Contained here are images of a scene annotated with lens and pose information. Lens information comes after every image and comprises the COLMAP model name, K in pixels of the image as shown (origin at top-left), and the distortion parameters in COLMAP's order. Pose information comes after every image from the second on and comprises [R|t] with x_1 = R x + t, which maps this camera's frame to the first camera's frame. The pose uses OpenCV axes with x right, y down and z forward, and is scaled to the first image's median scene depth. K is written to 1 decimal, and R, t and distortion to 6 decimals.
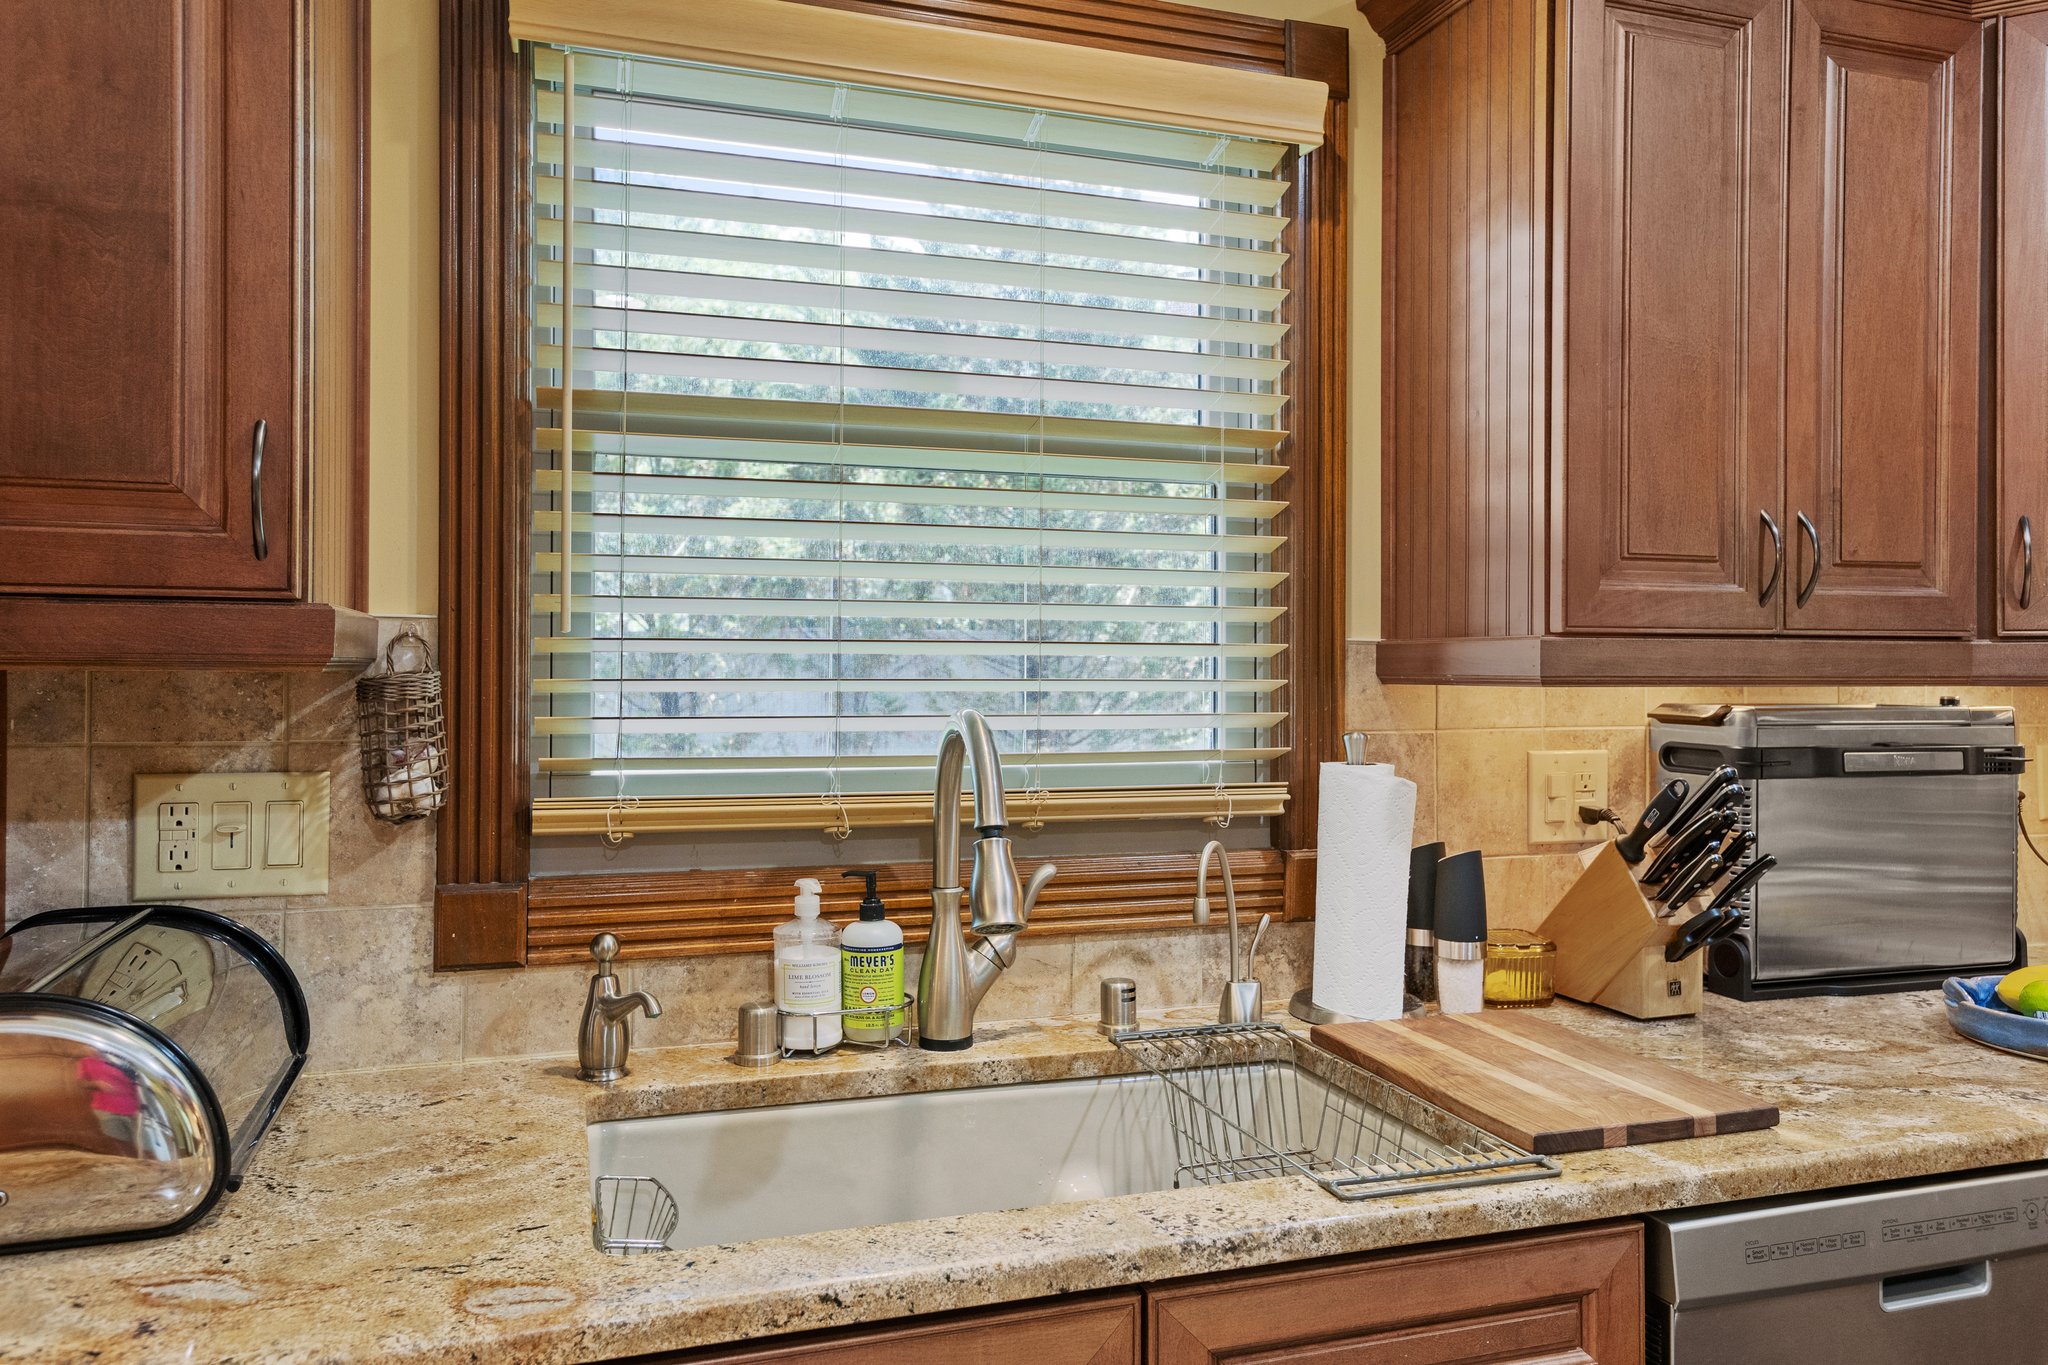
lens RADIAL K [[1421.0, 0, 1019.6], [0, 1421.0, 670.8], [0, 0, 1]] dist [0.001953, 0.000931]
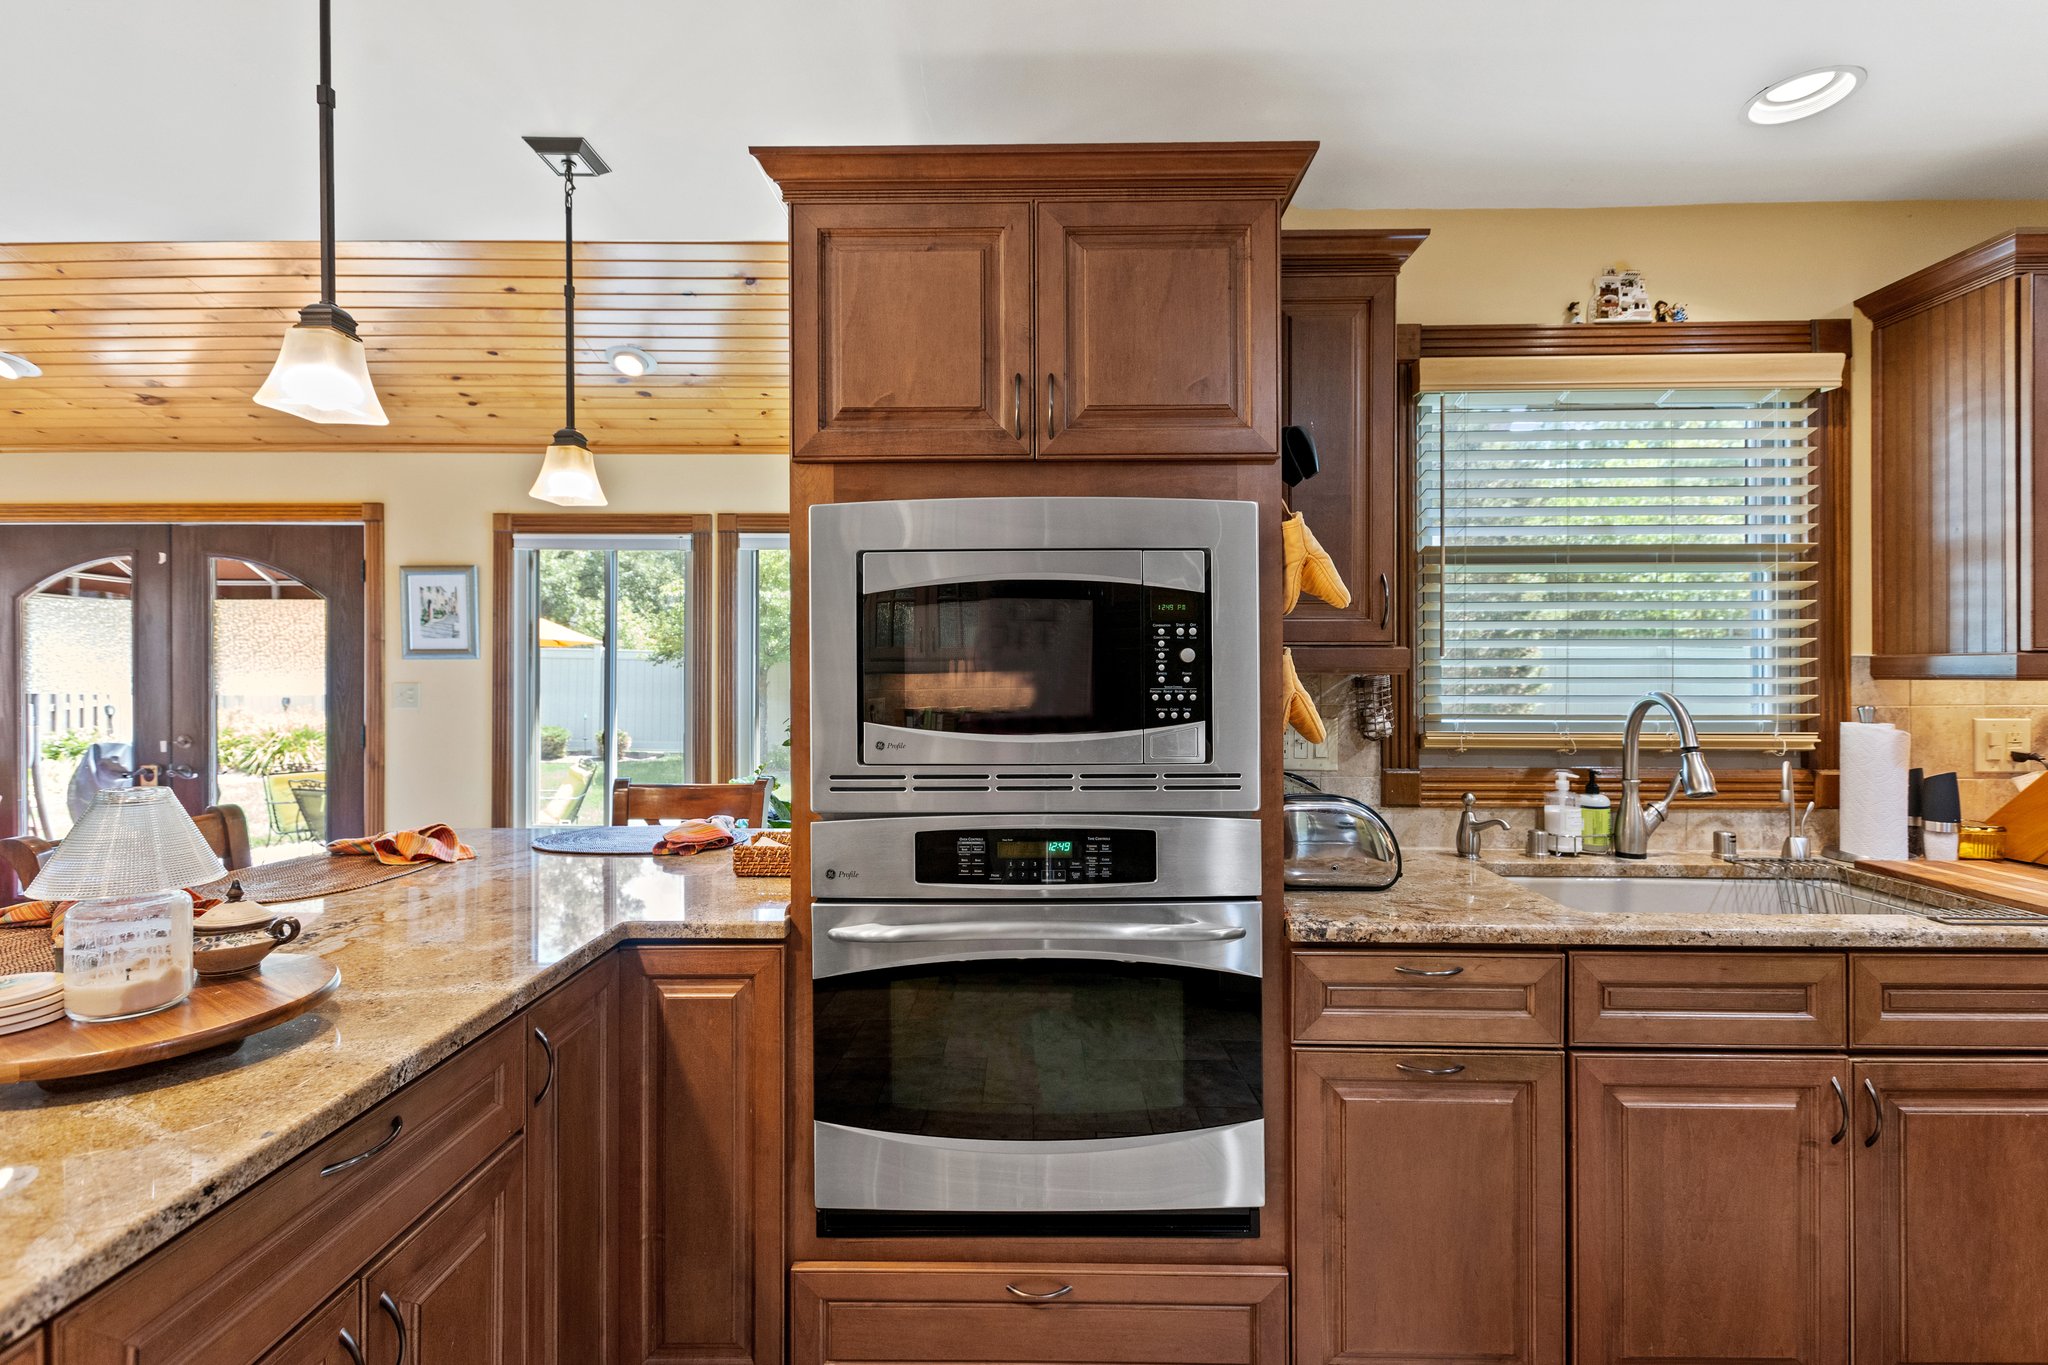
lens RADIAL K [[909.0, 0, 1031.4], [0, 909.0, 670.2], [0, 0, 1]] dist [0.011854, -0.003071]
pose [[0.944465, -0.004963, -0.328575, -0.398787], [0.003858, 0.999984, -0.004016, -0.002135], [0.328589, 0.002526, 0.944470, -0.478478]]
